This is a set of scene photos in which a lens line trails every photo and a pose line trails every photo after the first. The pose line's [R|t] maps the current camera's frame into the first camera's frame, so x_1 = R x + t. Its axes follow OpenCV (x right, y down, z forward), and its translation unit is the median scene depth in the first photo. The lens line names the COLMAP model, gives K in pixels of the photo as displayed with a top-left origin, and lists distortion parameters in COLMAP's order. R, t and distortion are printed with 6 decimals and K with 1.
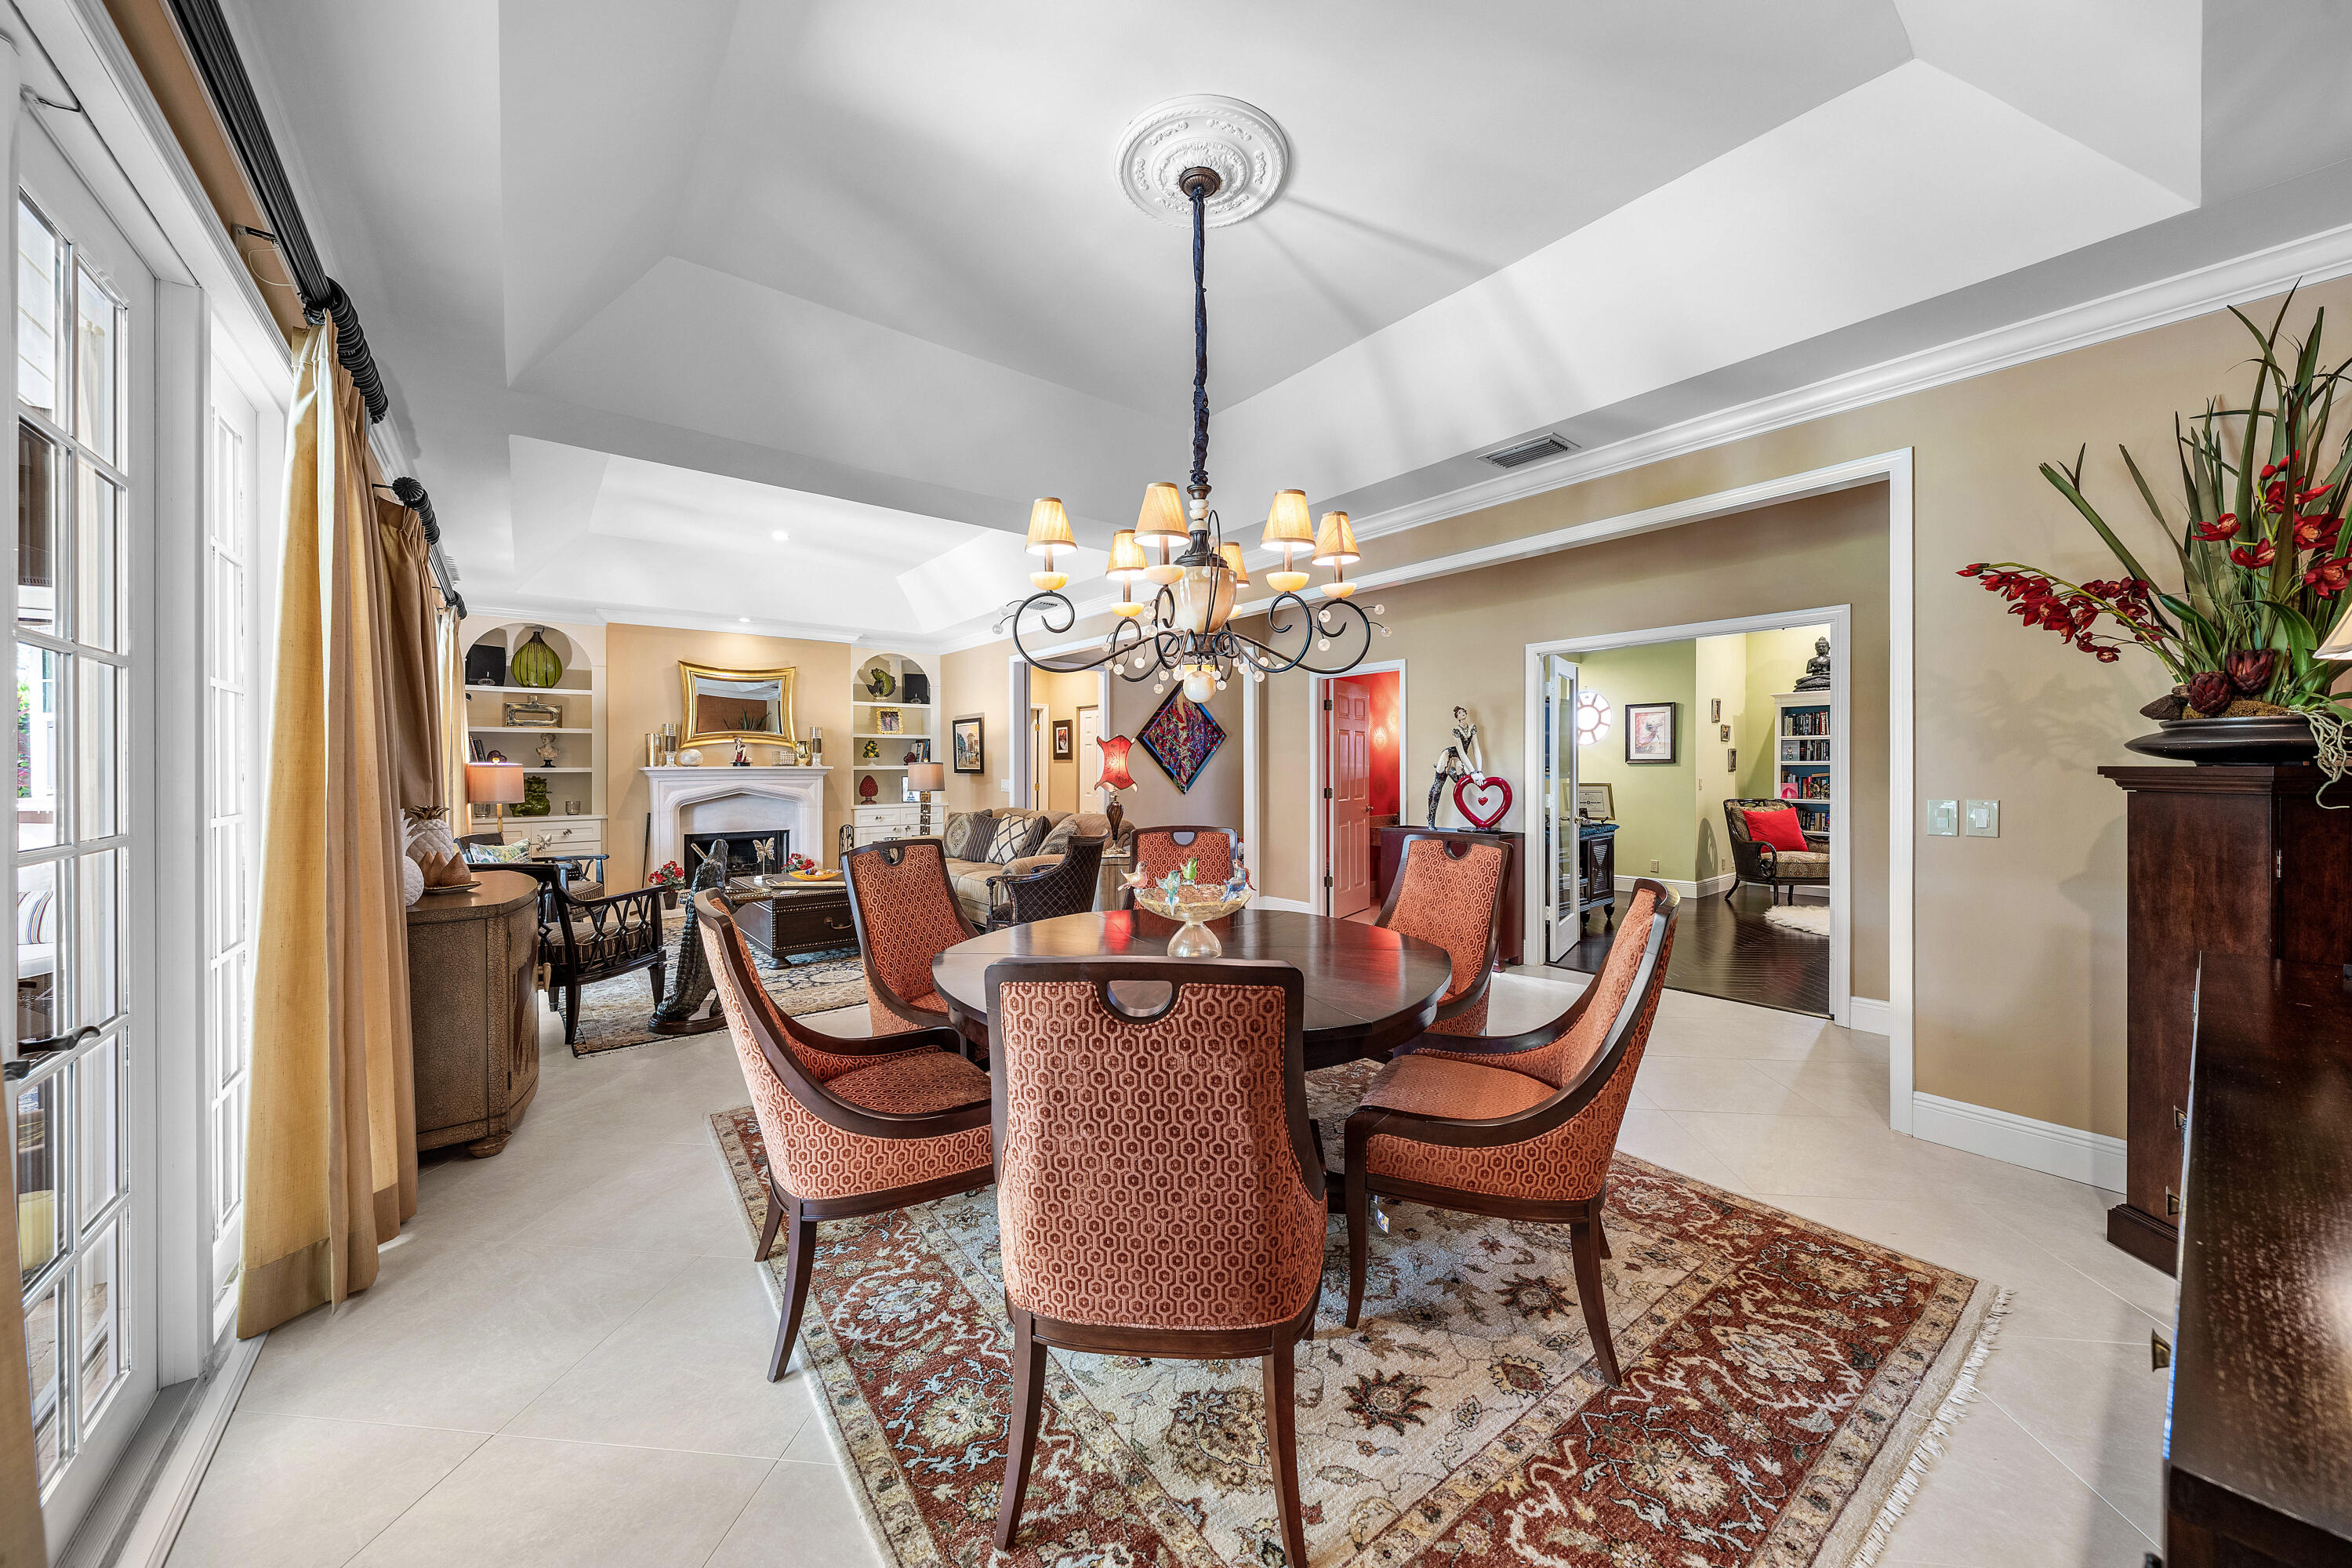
lens RADIAL K [[830.8, 0, 1178.1], [0, 830.8, 764.2], [0, 0, 1]] dist [0.001336, -0.000034]
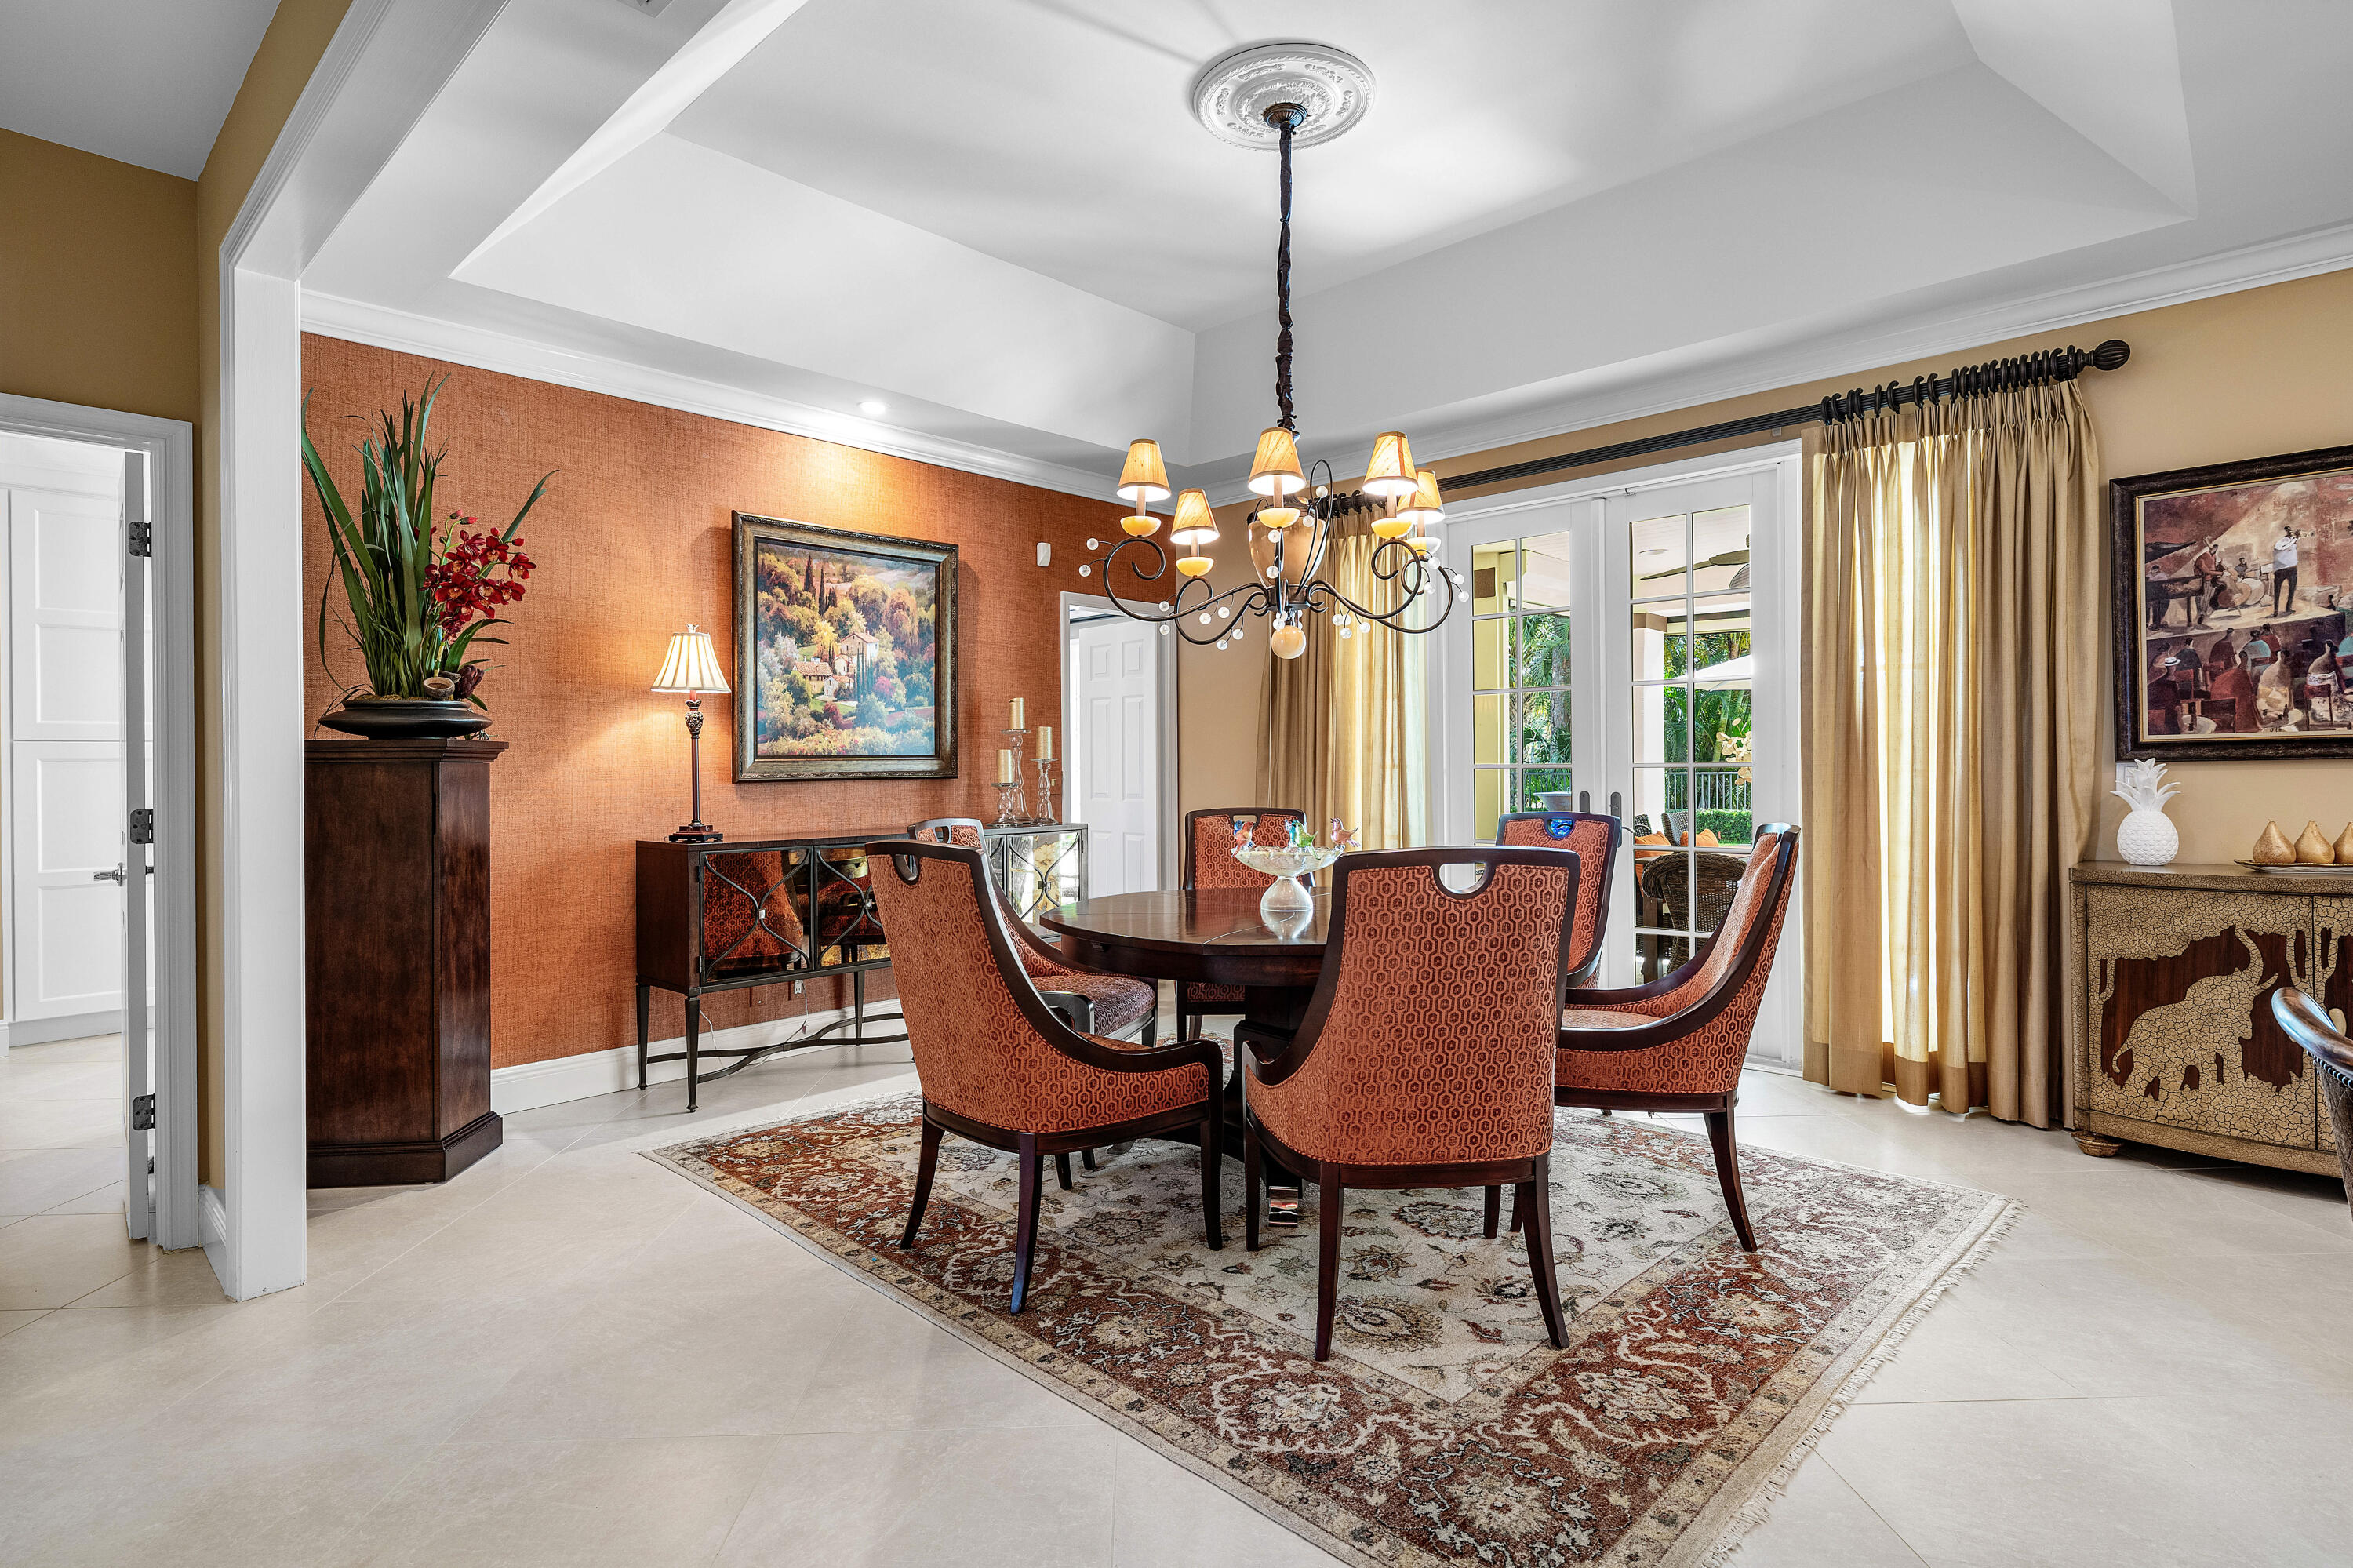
lens RADIAL K [[1171.2, 0, 1226.7], [0, 1171.2, 748.1], [0, 0, 1]] dist [0.001438, 0.000236]
pose [[-0.984447, 0.015663, -0.174981, 0.114078], [0.018122, 0.999758, -0.012463, 0.014774], [0.174744, -0.015440, -0.984493, 0.807808]]
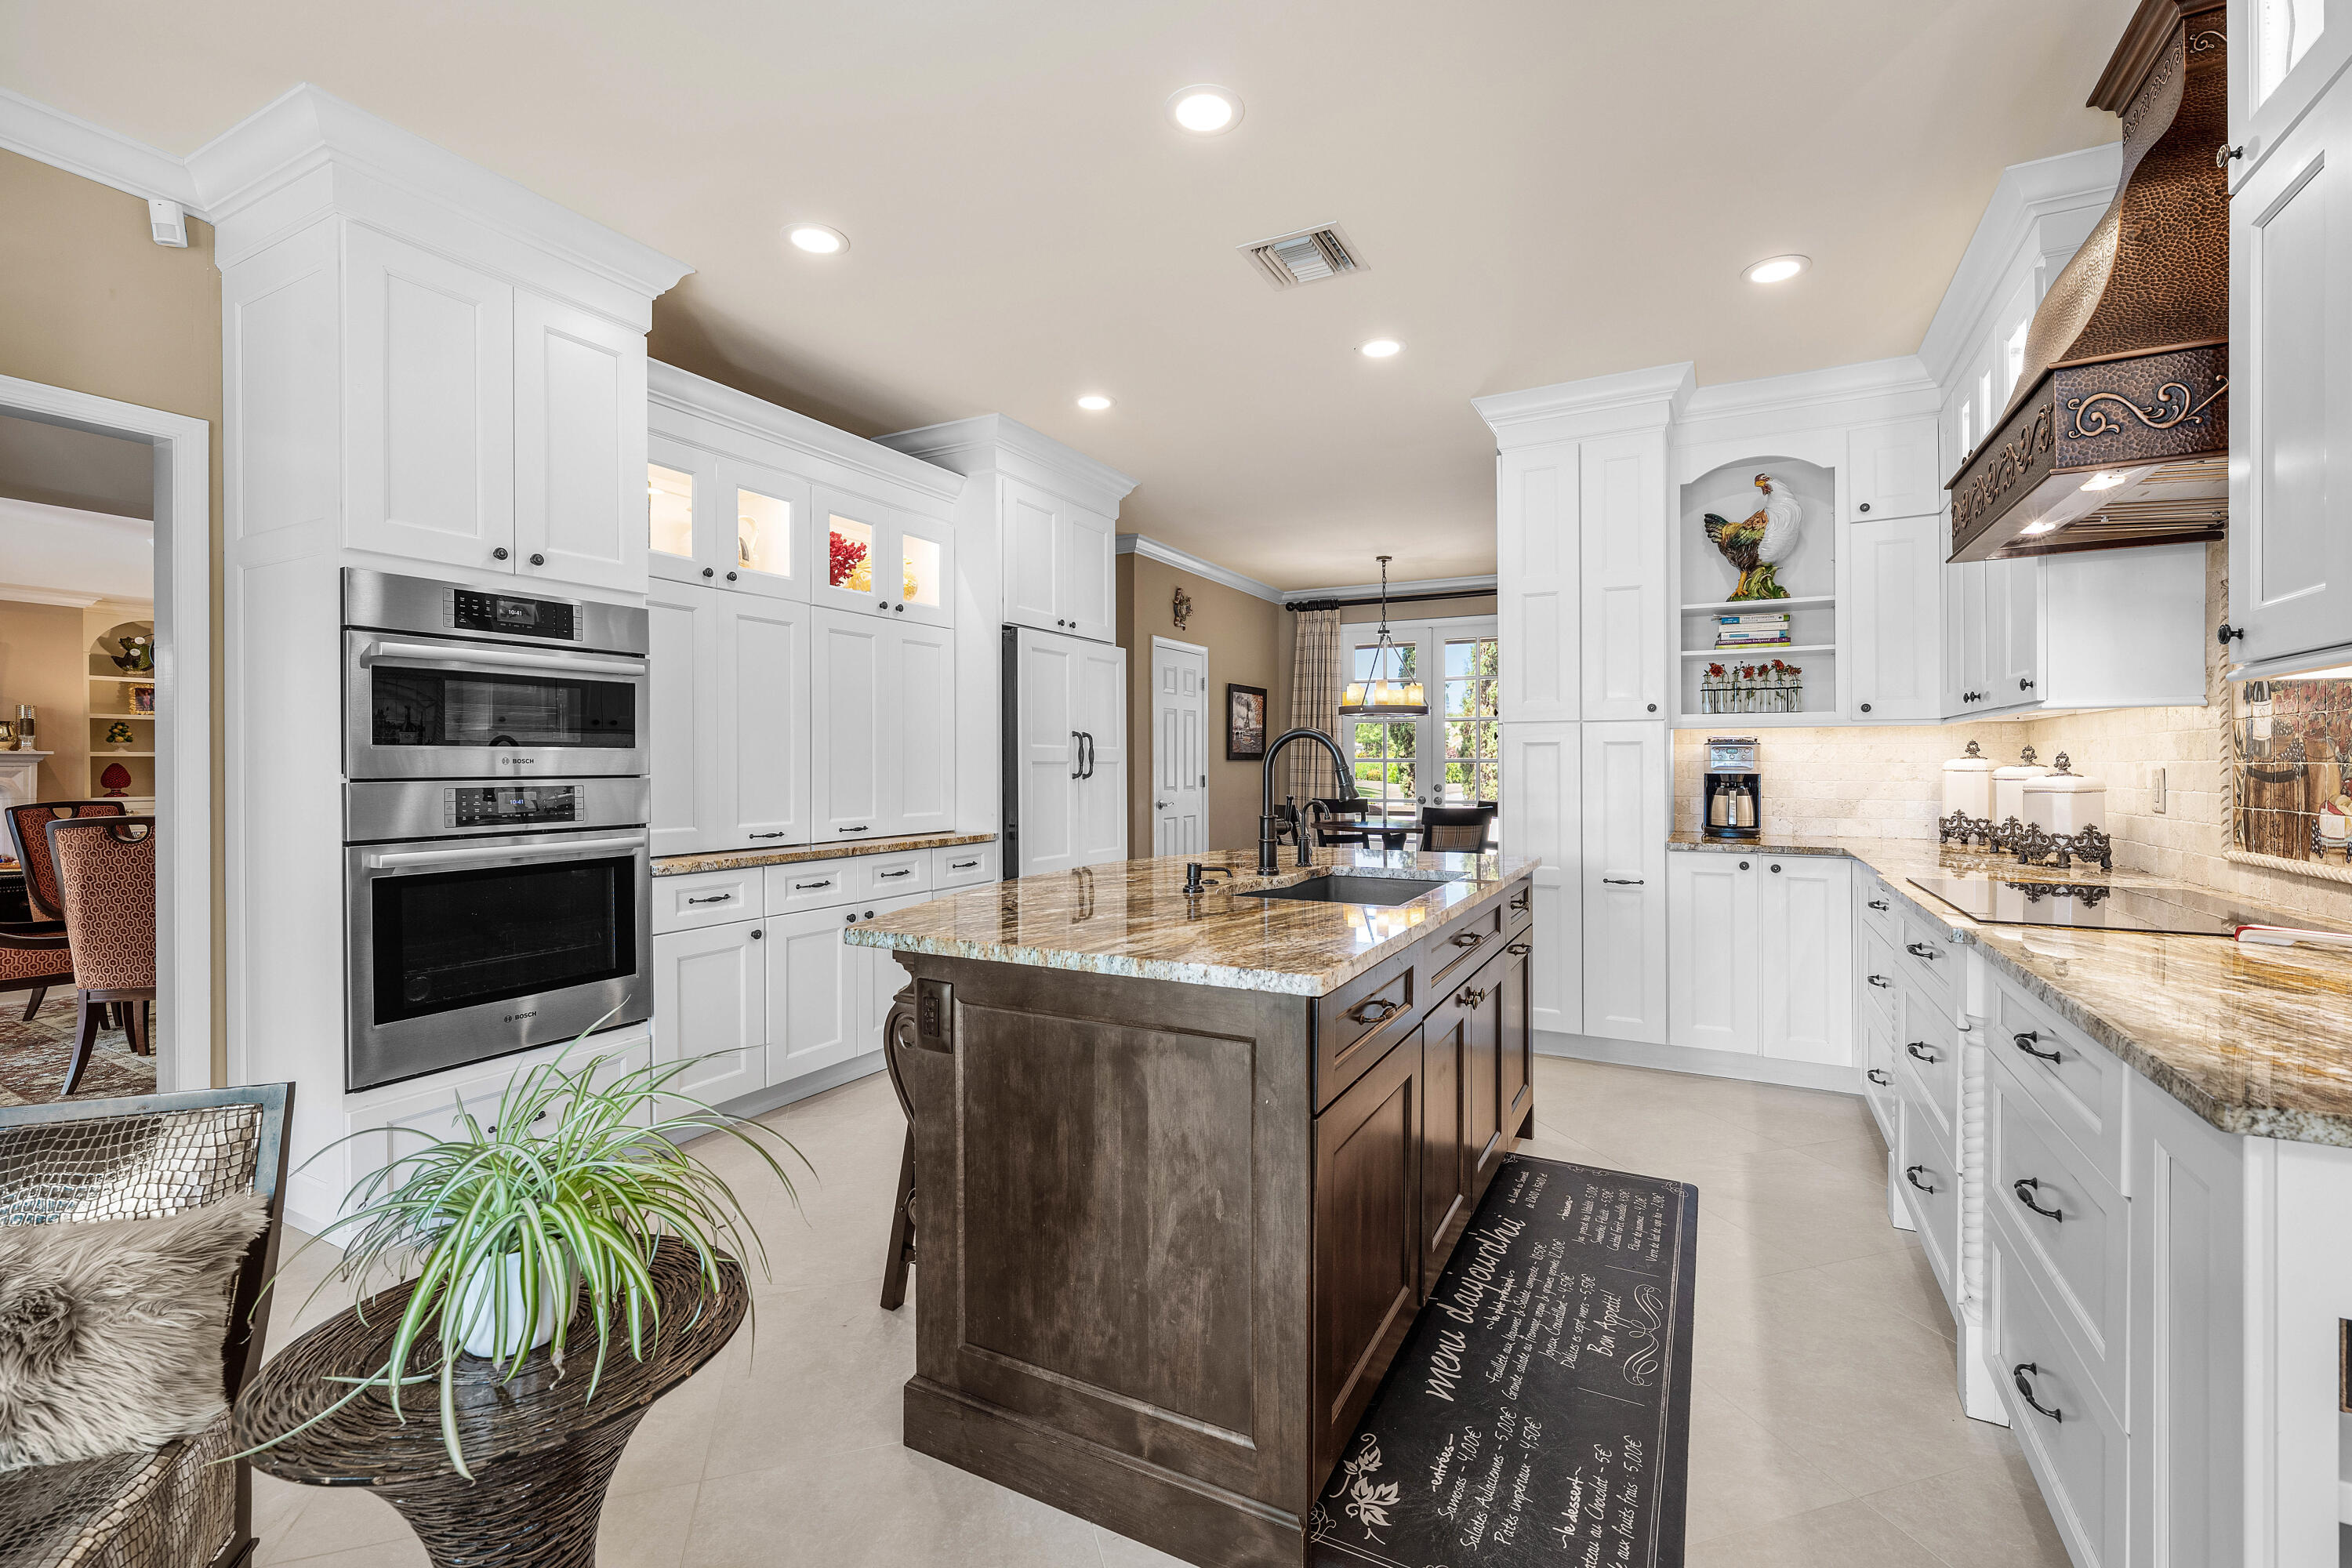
lens RADIAL K [[1021.3, 0, 1175.1], [0, 1021.3, 762.2], [0, 0, 1]] dist [0.001411, 0.000790]
pose [[0.921684, -0.008575, 0.387846, 0.272907], [0.008432, 0.999962, 0.002073, 0.024484], [-0.387849, 0.001360, 0.921722, -0.476223]]
